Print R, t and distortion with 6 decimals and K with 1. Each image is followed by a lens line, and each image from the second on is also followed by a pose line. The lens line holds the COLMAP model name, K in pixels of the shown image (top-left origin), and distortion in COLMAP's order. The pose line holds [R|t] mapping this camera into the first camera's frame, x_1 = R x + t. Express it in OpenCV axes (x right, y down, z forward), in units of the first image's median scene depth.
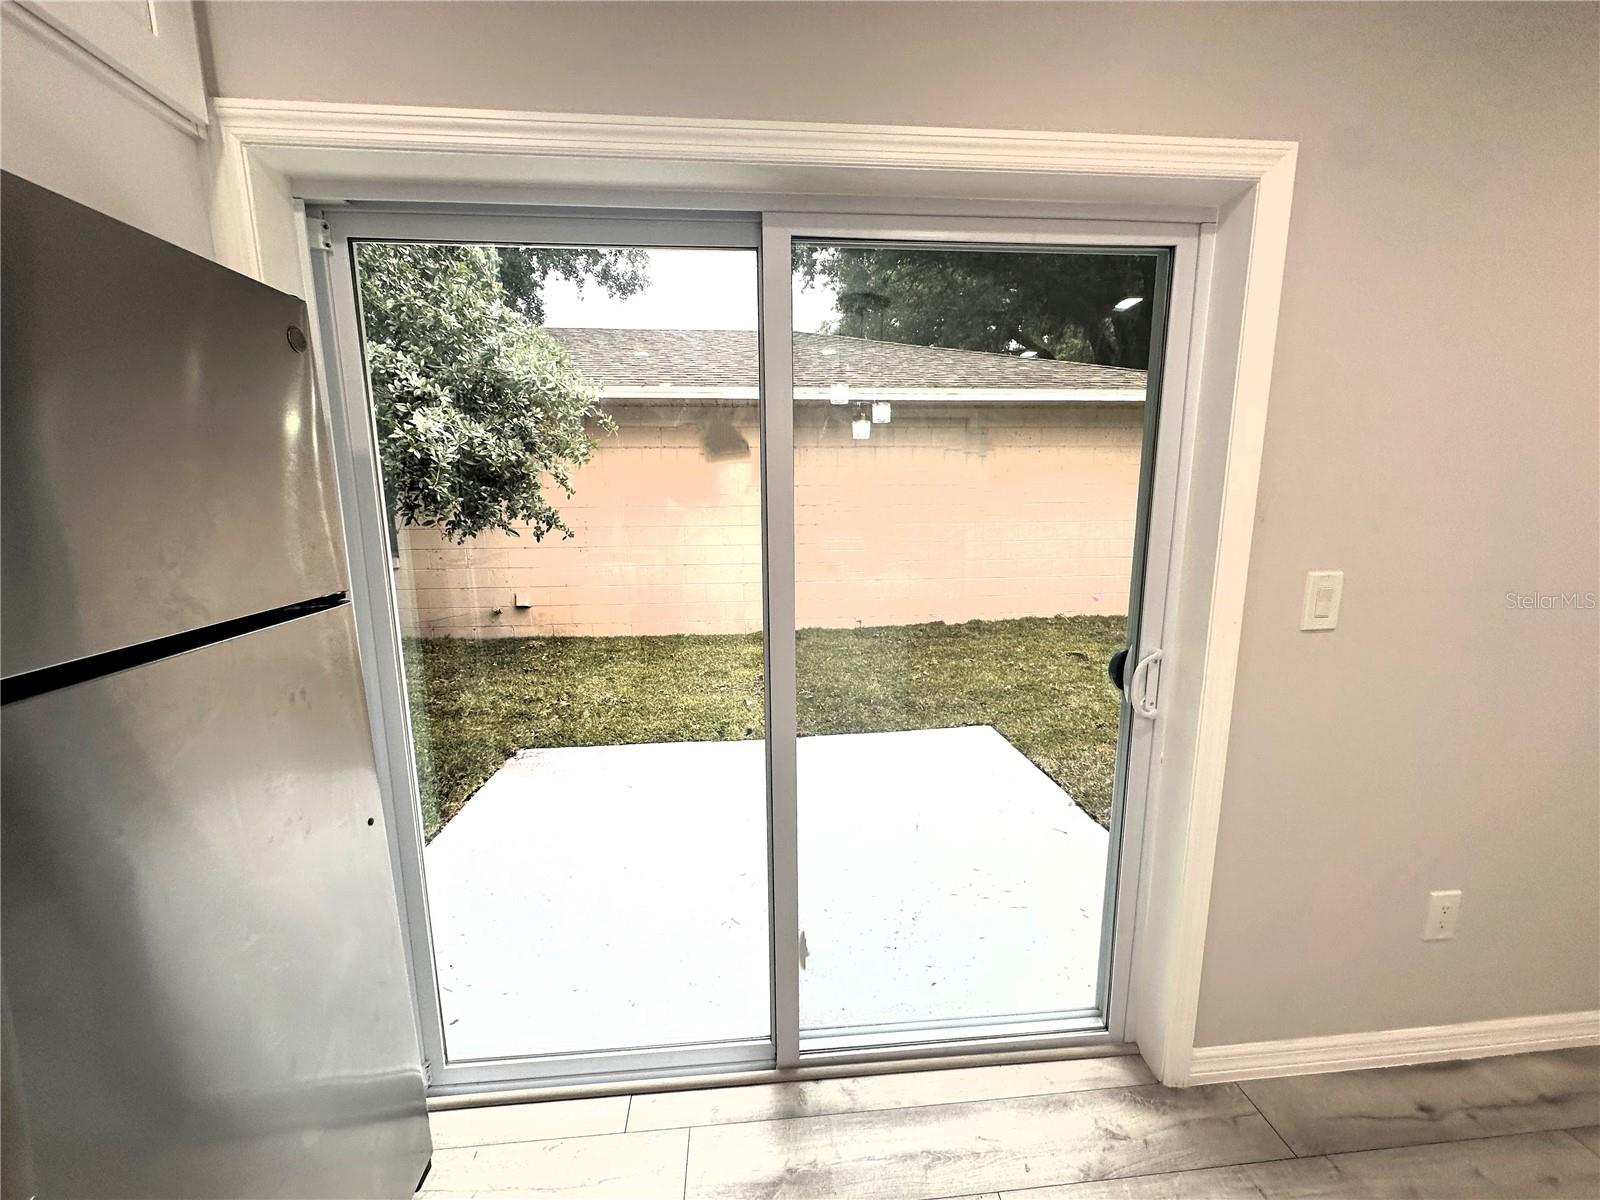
lens RADIAL K [[636.9, 0, 800.2], [0, 636.9, 602.5], [0, 0, 1]] dist [-0.003962, 0.000461]
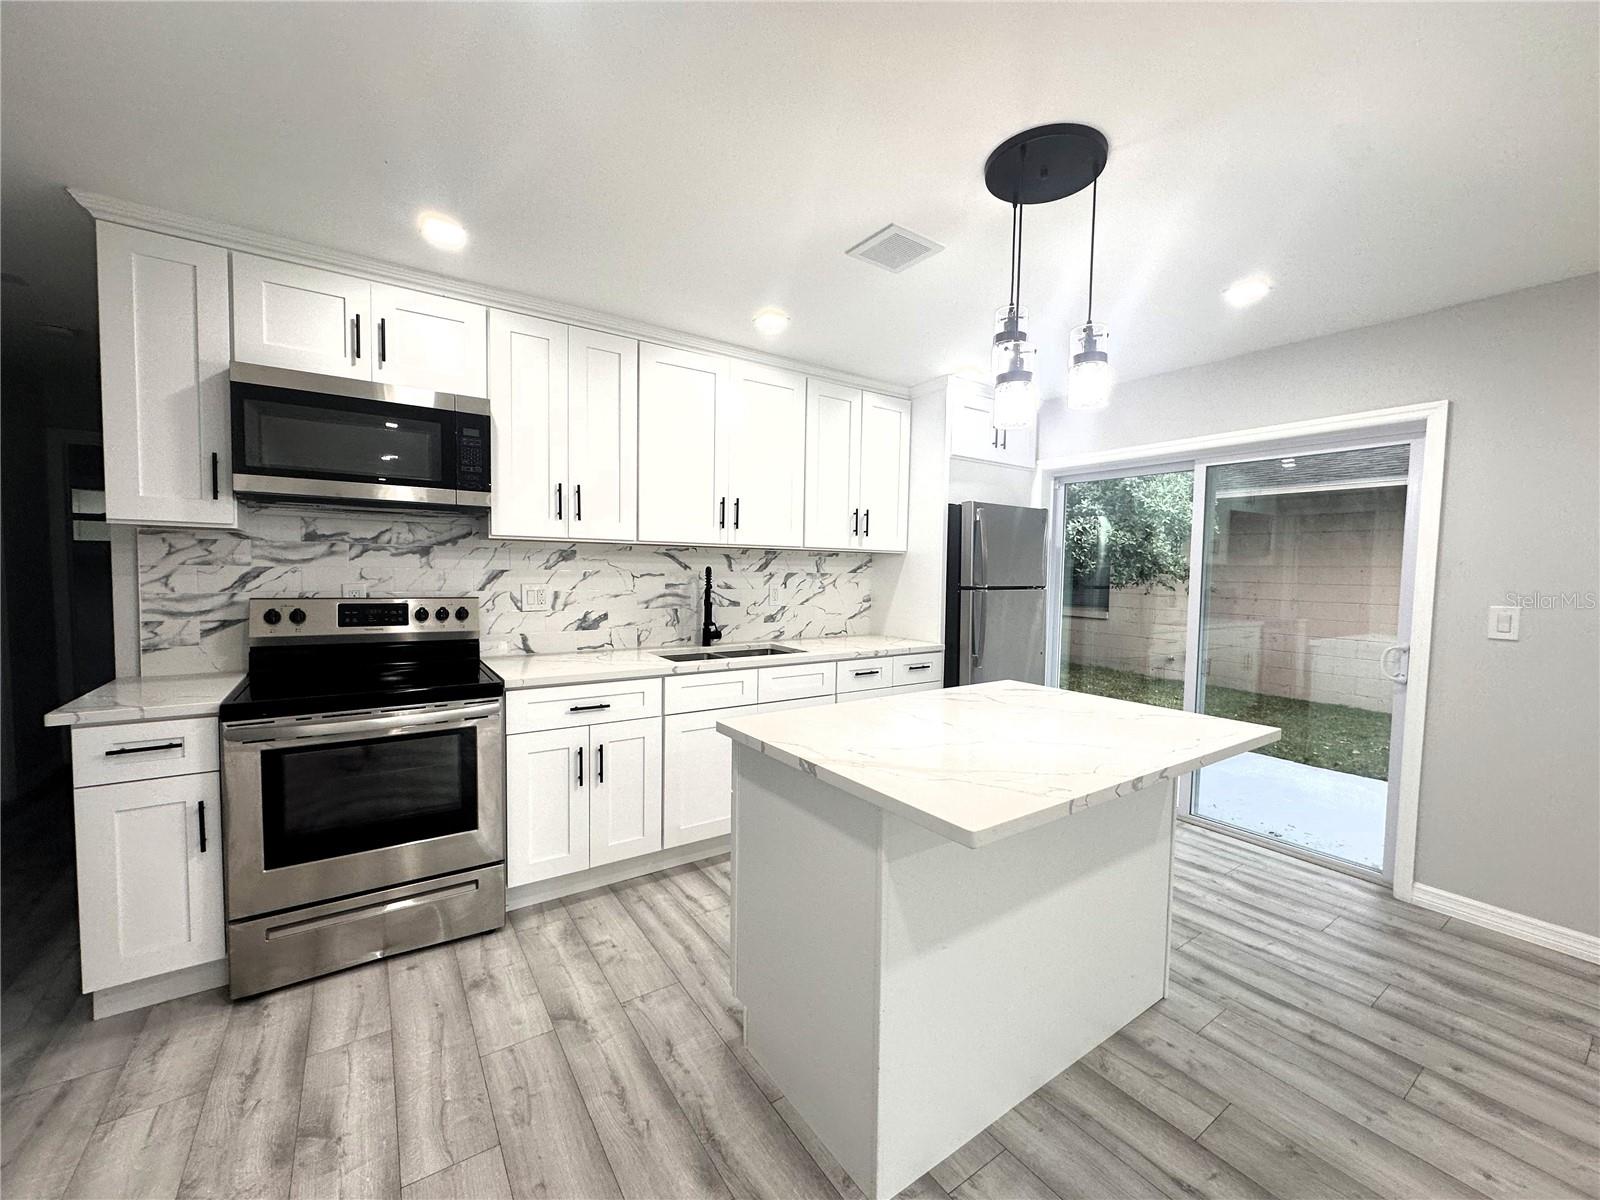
lens RADIAL K [[636.9, 0, 800.2], [0, 636.9, 602.5], [0, 0, 1]] dist [-0.003962, 0.000461]
pose [[0.491798, 0.064896, -0.868288, 1.300297], [-0.173068, 0.984607, -0.024435, 0.304592], [0.853336, 0.162290, 0.495459, -1.464555]]
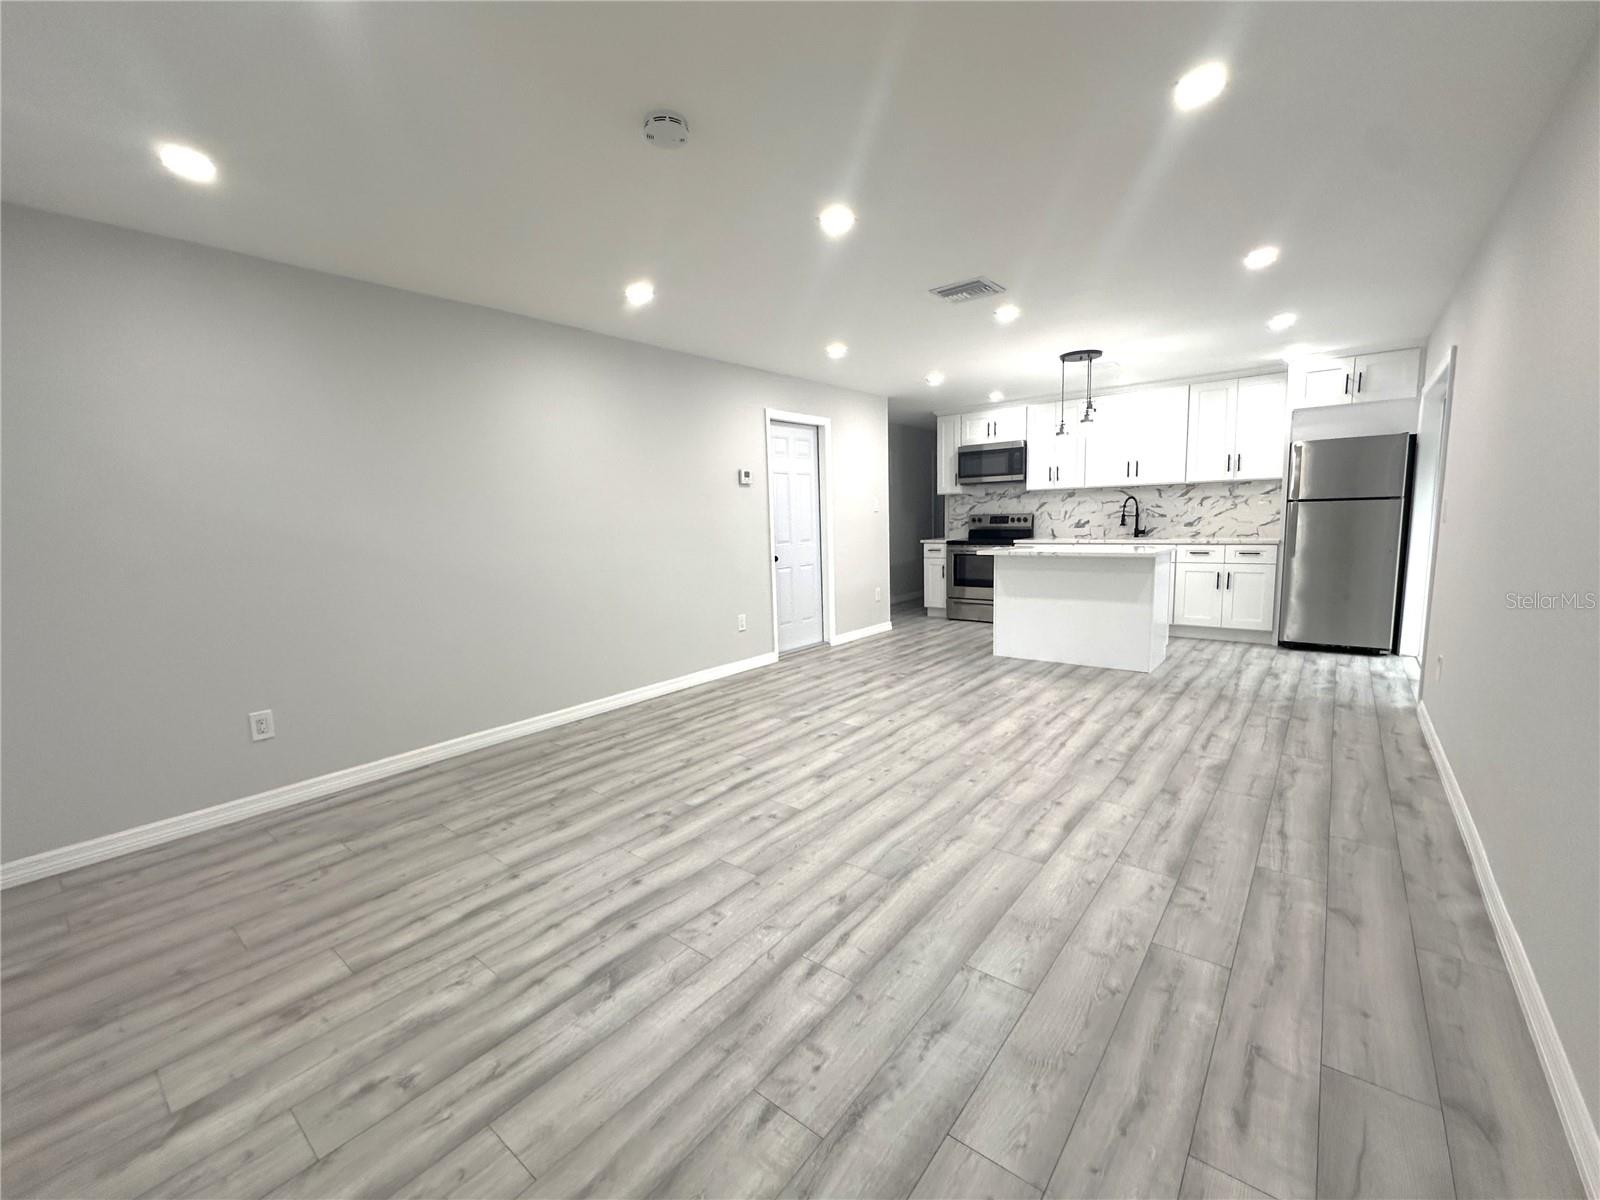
lens RADIAL K [[663.4, 0, 800.0], [0, 663.4, 600.0], [0, 0, 1]] dist [-0.001920, 0.000172]
pose [[-0.694504, 0.120971, -0.709246, 4.172785], [-0.089786, 0.963486, 0.252255, -0.081394], [0.713865, 0.238873, -0.658284, 0.920180]]
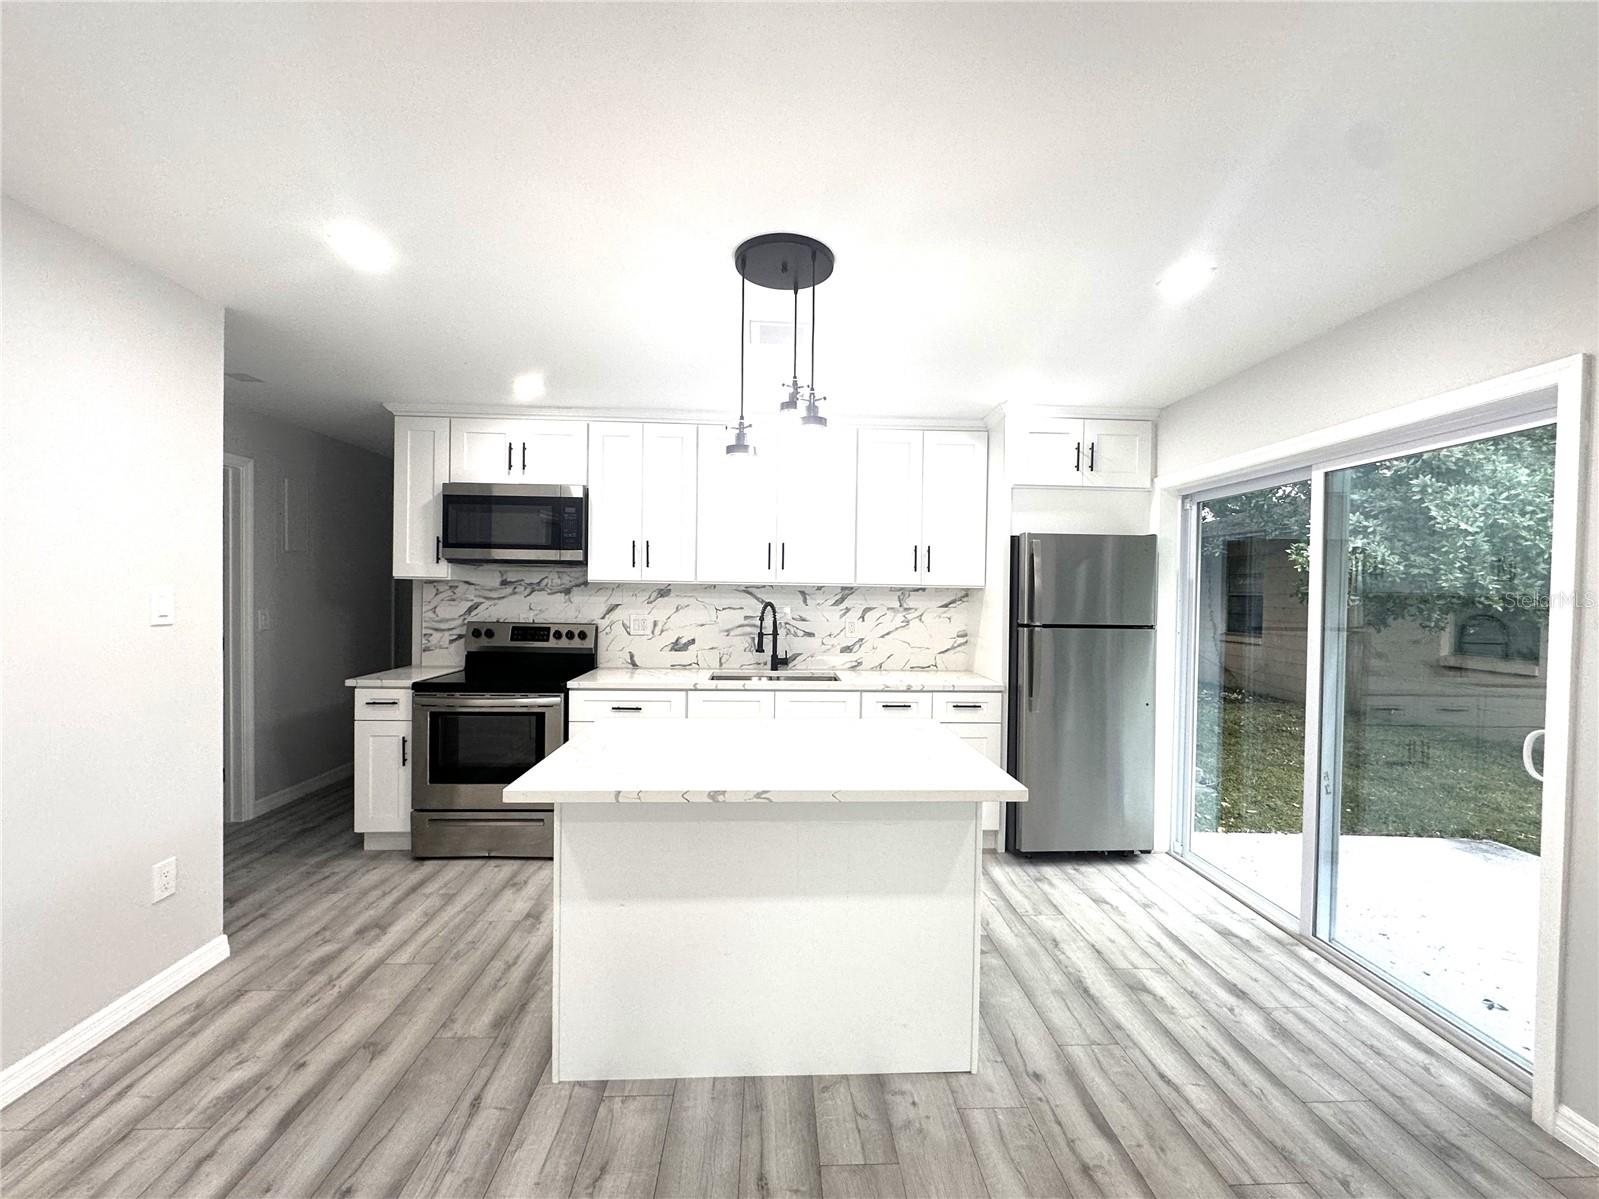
lens RADIAL K [[649.8, 0, 799.6], [0, 649.8, 602.2], [0, 0, 1]] dist [-0.003490, 0.000087]
pose [[-0.039877, 0.027038, -0.998839, 1.844511], [-0.188215, 0.981536, 0.034083, 0.068133], [0.981318, 0.189355, -0.034051, -0.436113]]
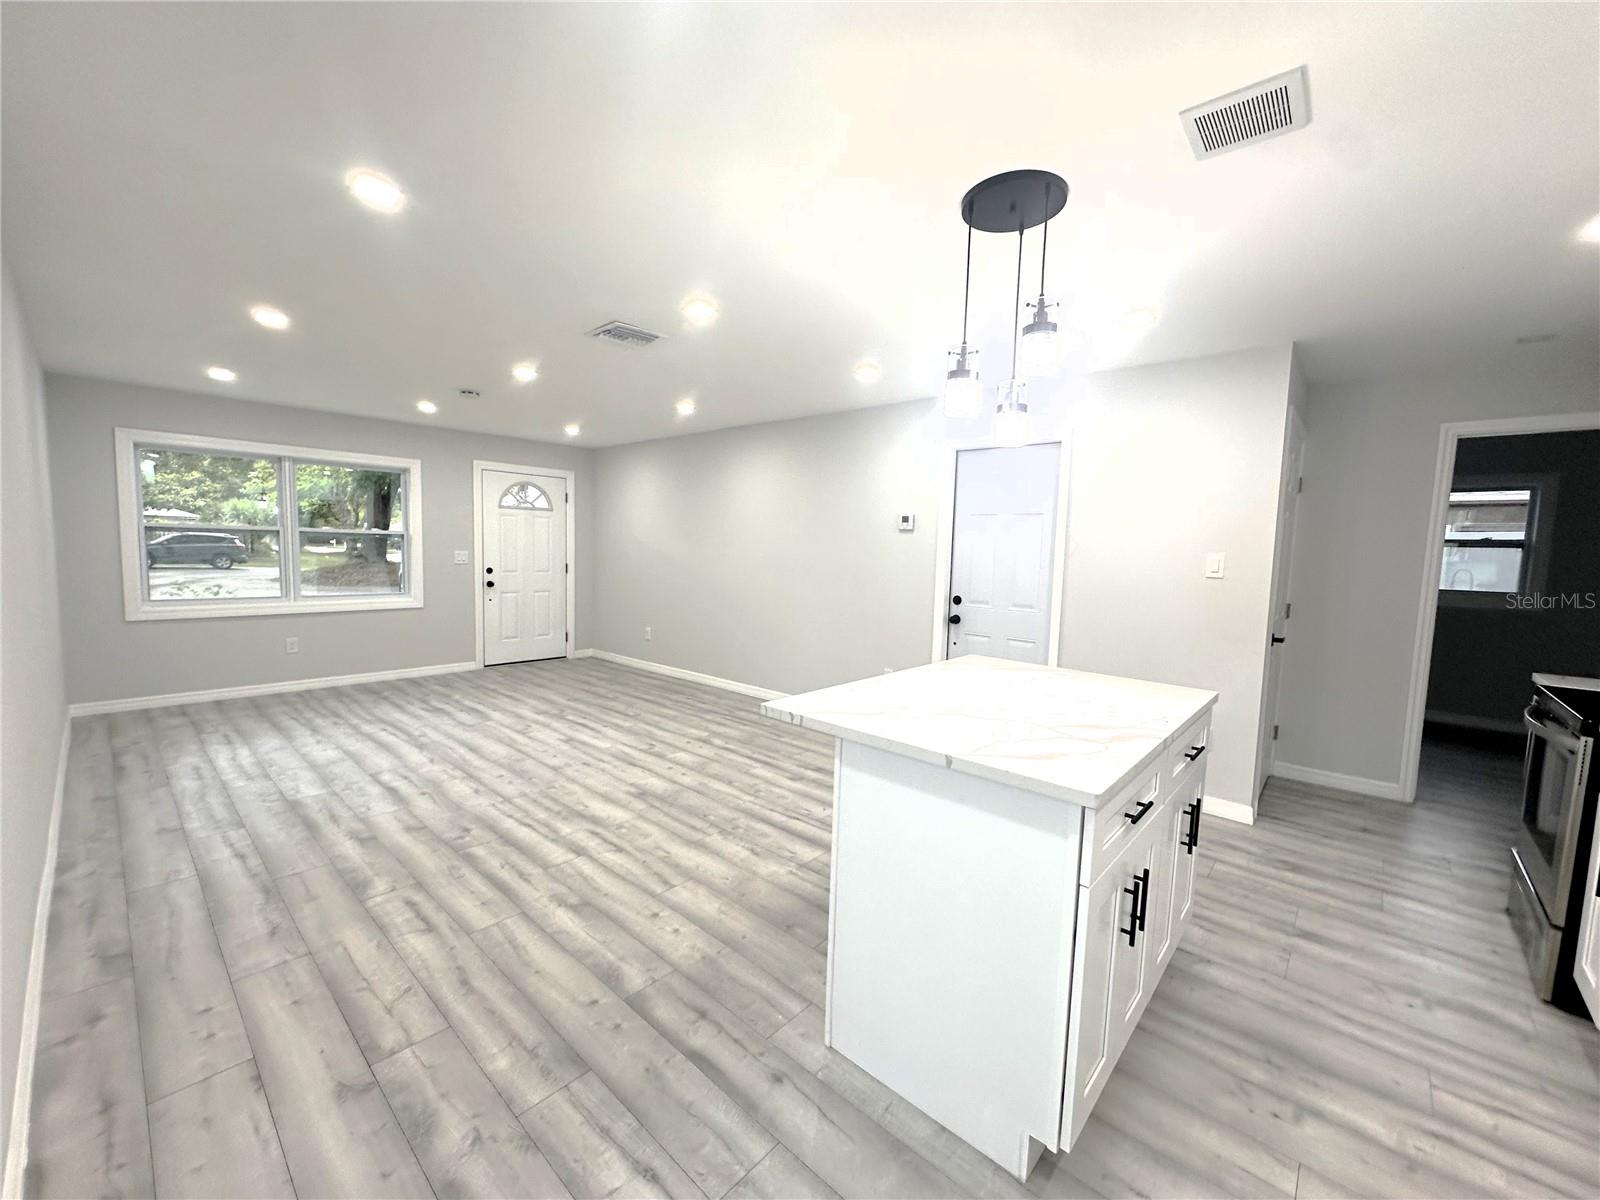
lens RADIAL K [[636.9, 0, 800.2], [0, 636.9, 602.5], [0, 0, 1]] dist [-0.003962, 0.000461]
pose [[-0.681050, -0.074896, 0.728396, -0.240815], [0.104888, 0.974518, 0.198274, -0.081218], [-0.724685, 0.211435, -0.655840, 0.701990]]
